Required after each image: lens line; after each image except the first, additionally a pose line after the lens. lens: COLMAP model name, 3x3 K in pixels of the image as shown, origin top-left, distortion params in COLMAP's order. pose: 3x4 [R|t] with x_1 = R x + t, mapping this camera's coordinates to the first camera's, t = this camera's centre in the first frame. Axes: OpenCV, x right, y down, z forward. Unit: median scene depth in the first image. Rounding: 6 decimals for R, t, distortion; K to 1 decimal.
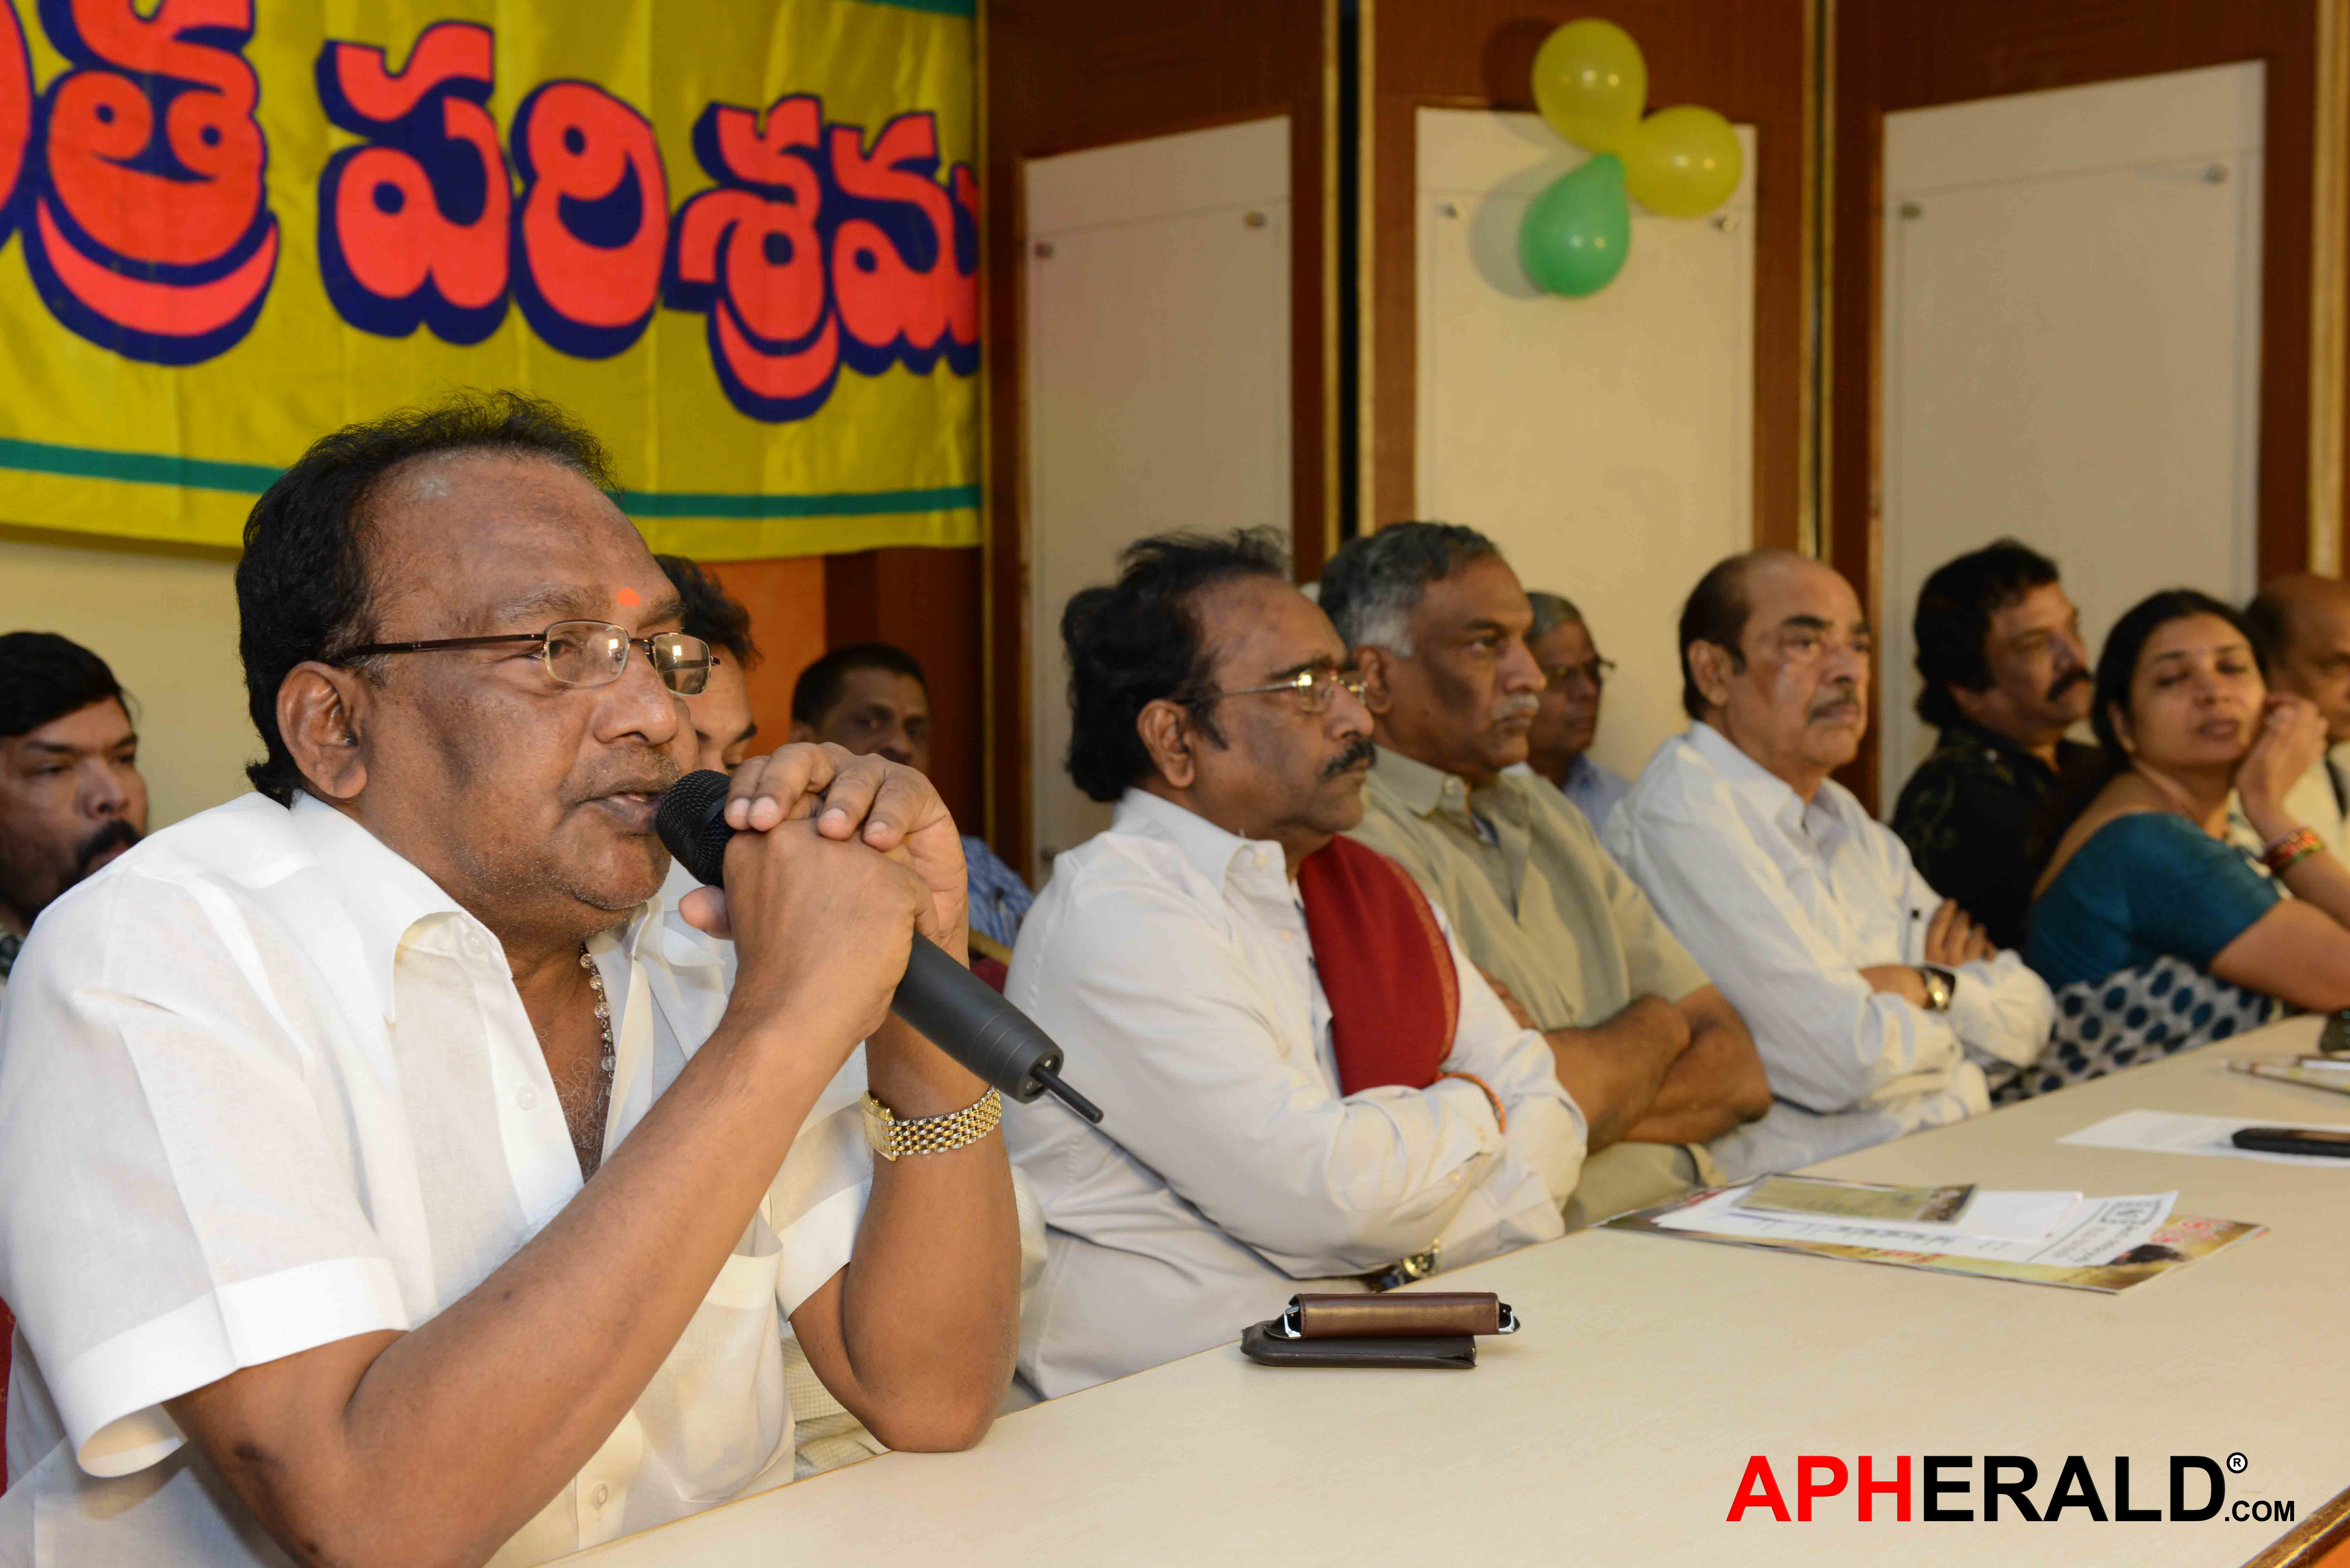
lens RADIAL K [[3104.5, 0, 1225.1], [0, 3104.5, 760.7], [0, 0, 1]] dist [0.151506, 0.000000]
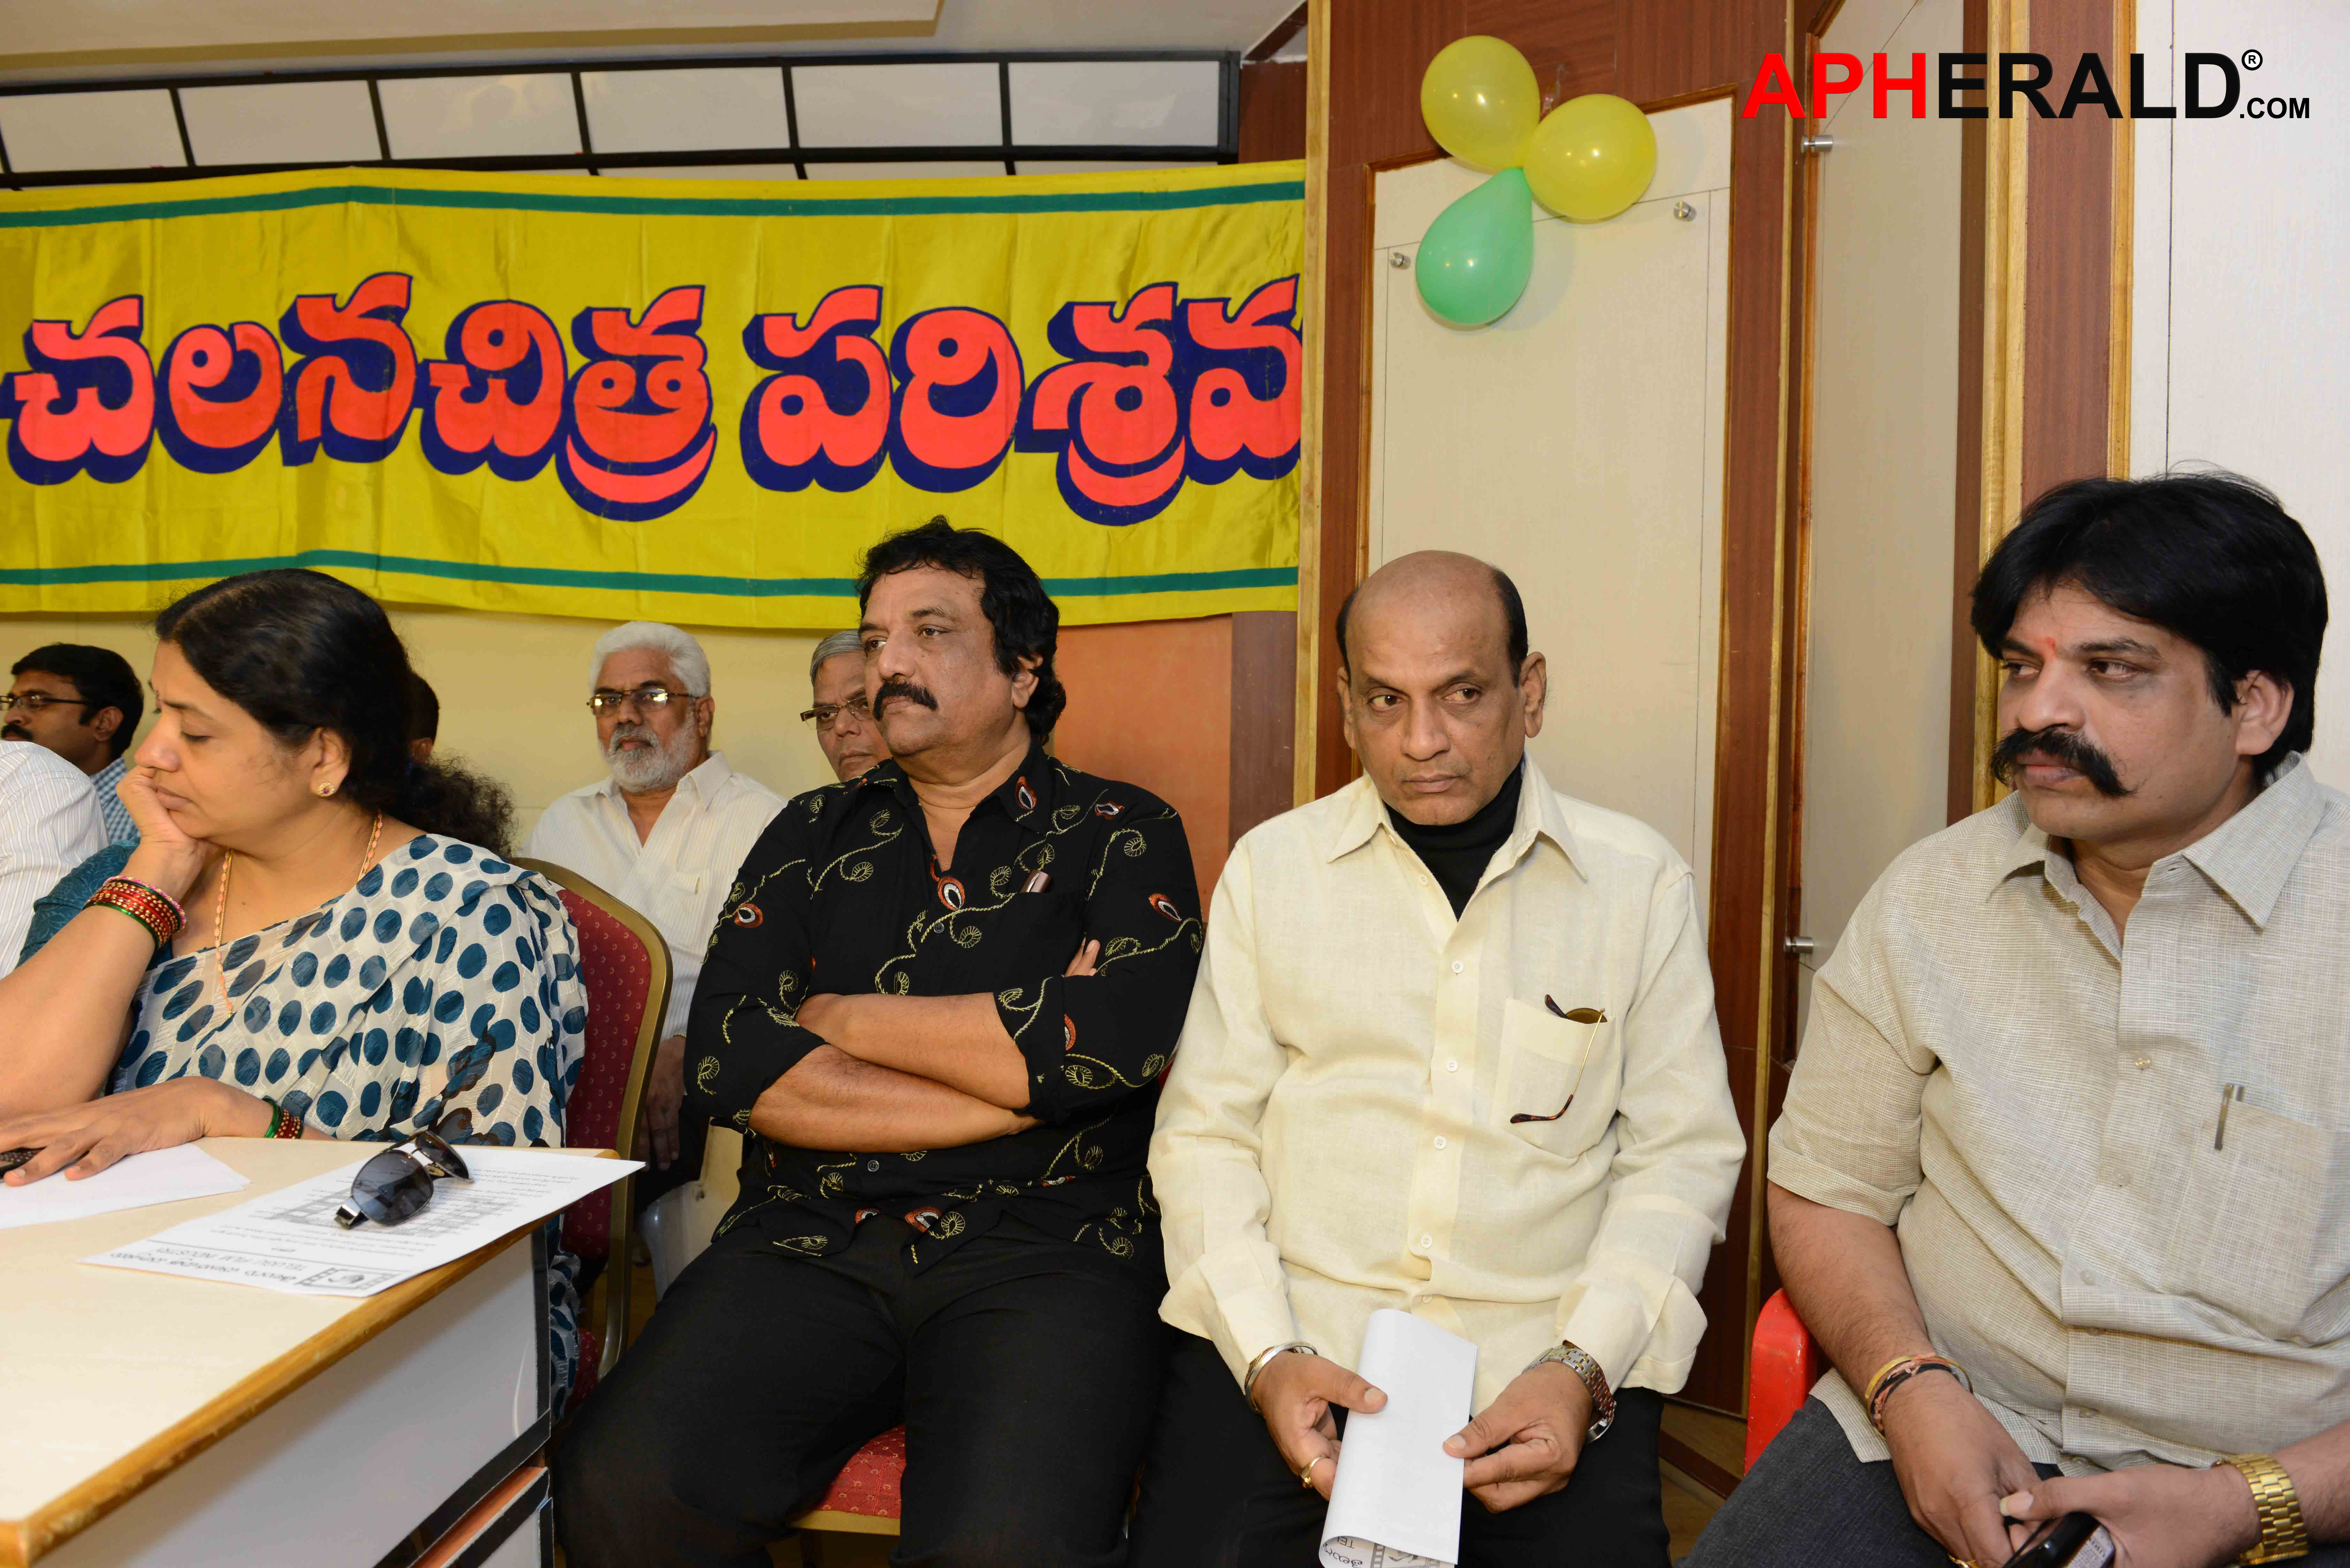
lens RADIAL K [[1725.0, 0, 1170.0], [0, 1725.0, 796.5], [0, 0, 1]] dist [-0.039553, 0.007645]
pose [[0.510498, 0.044692, -0.858716, 0.568203], [-0.049668, 0.998514, 0.022440, -0.008064], [0.858443, 0.031196, 0.511959, 0.692179]]
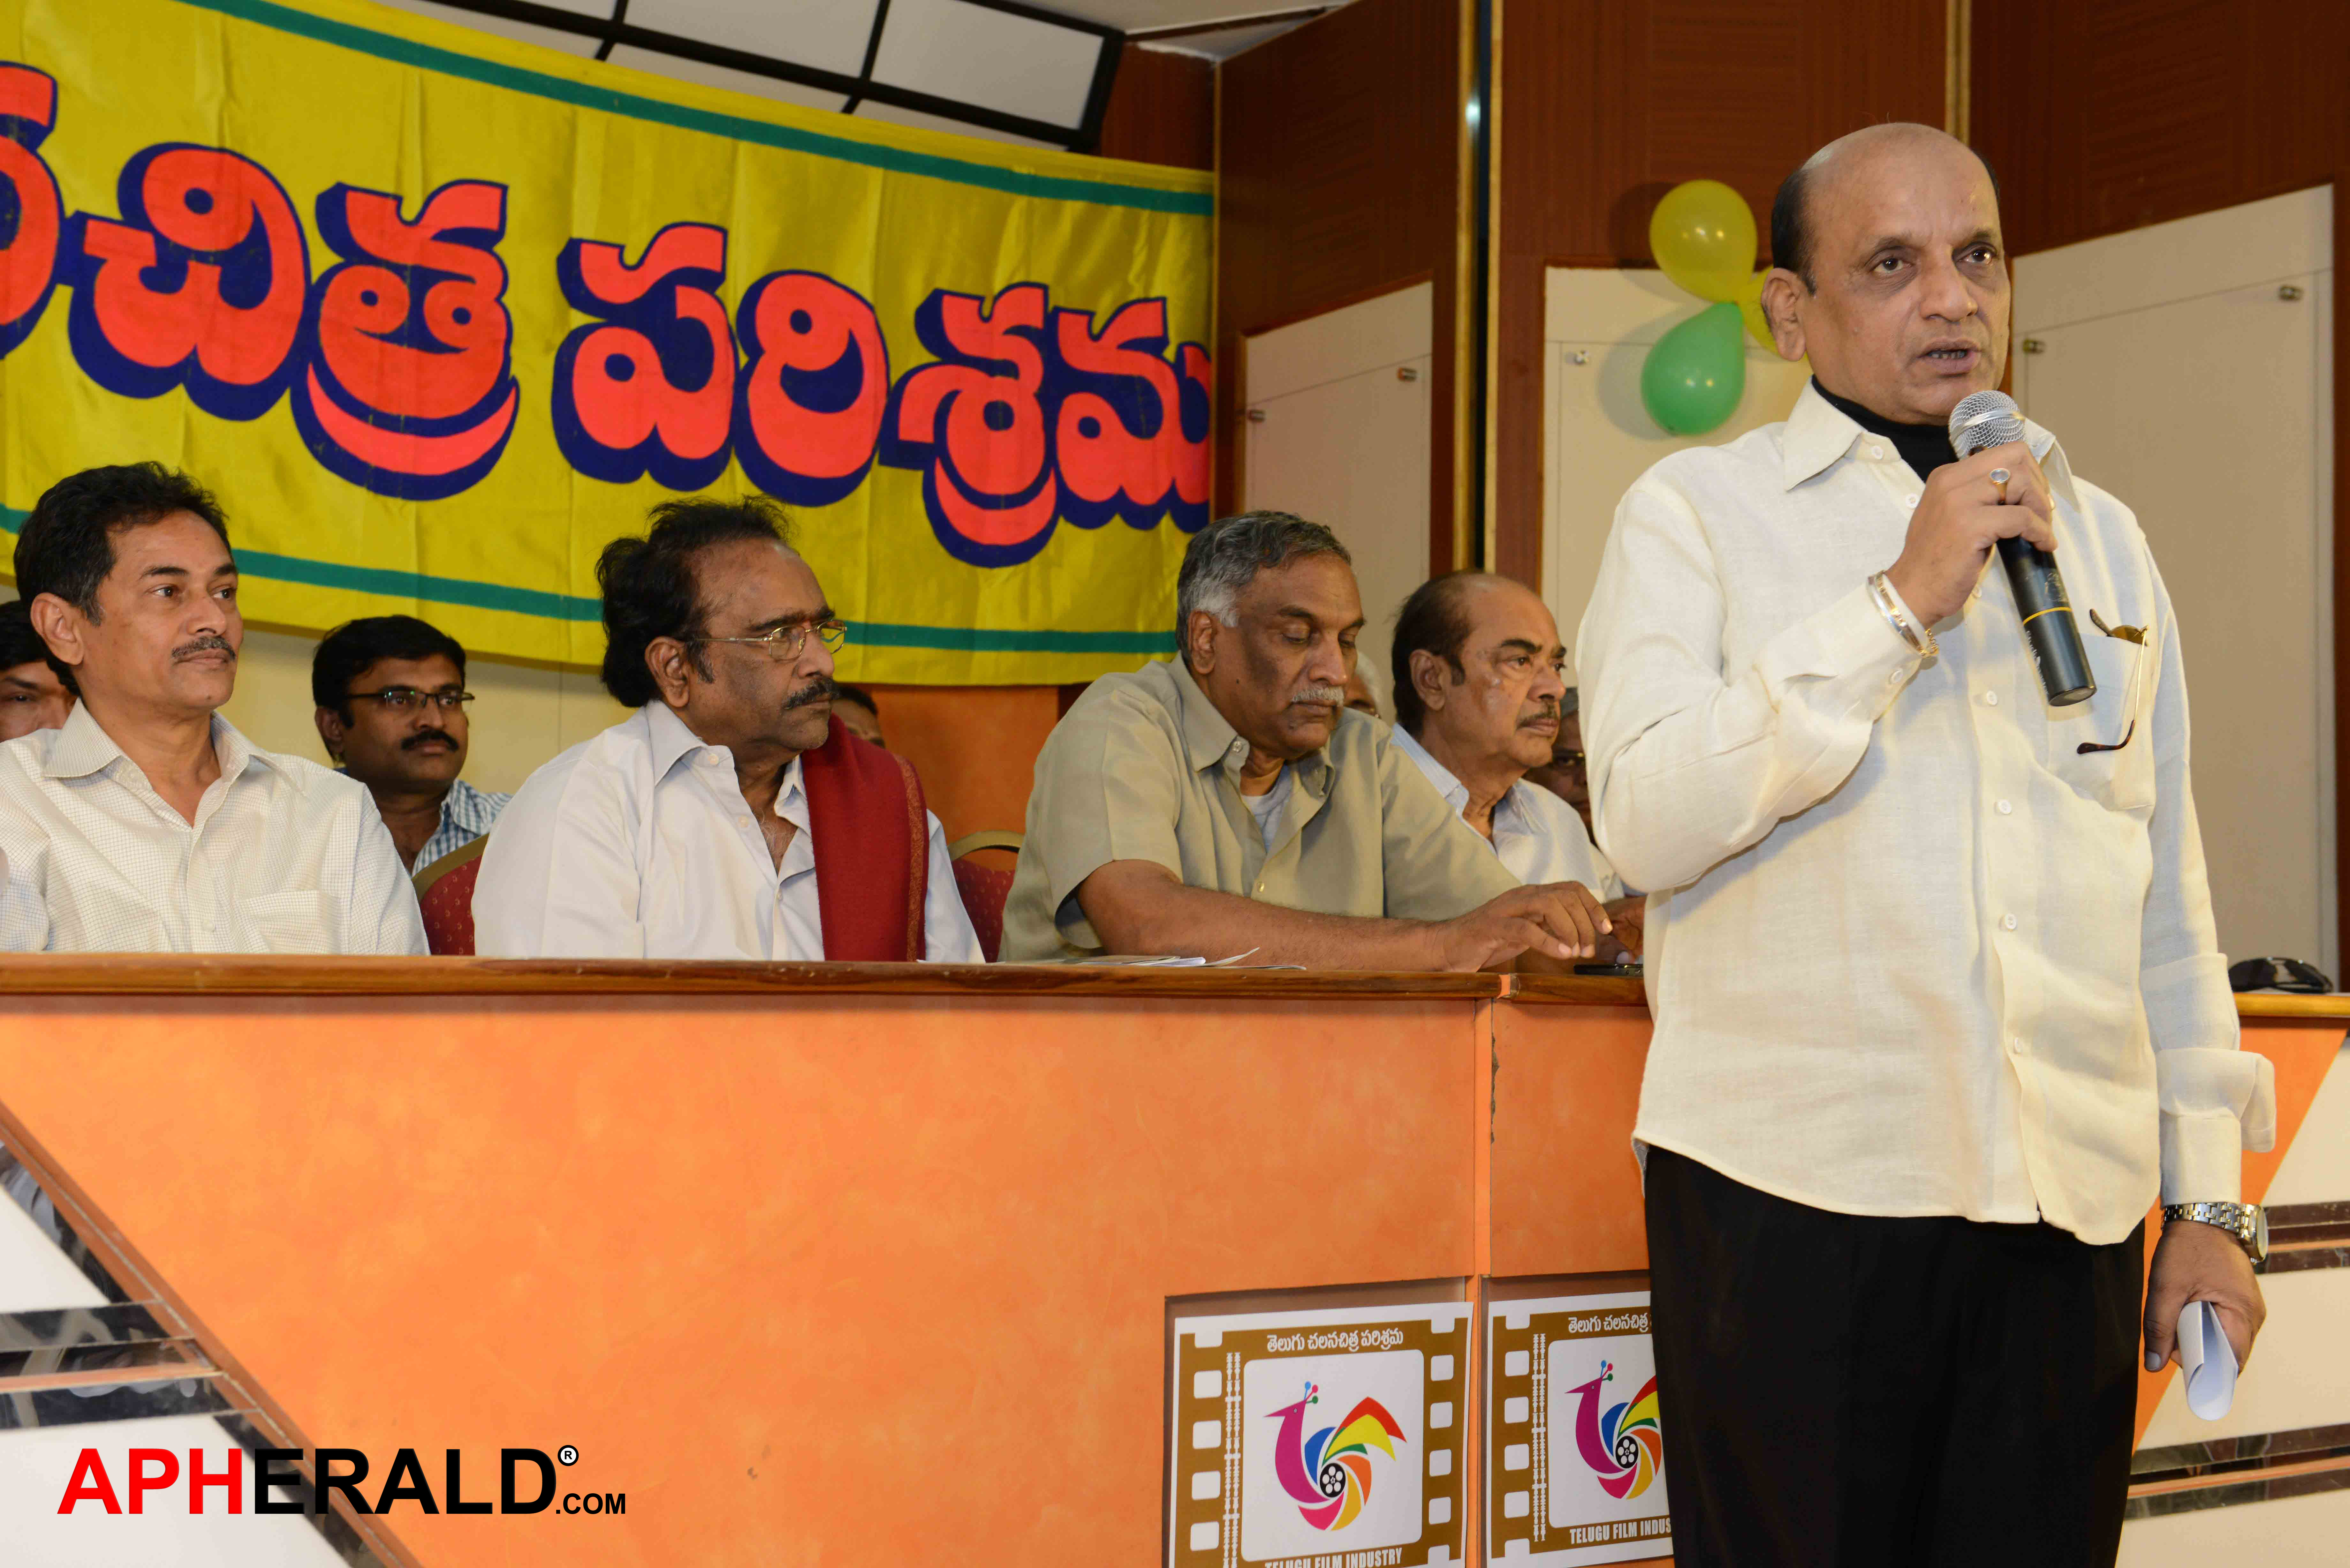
lens RADIAL K [[3104.5, 0, 1134.6], [0, 3104.5, 796.7], [0, 0, 1]] dist [0.151506, 0.000000]
pose [[0.953391, 0.012793, -0.301468, 0.269999], [-0.037888, 0.996269, -0.077543, 0.066097], [0.299351, 0.085351, 0.950318, -0.054925]]
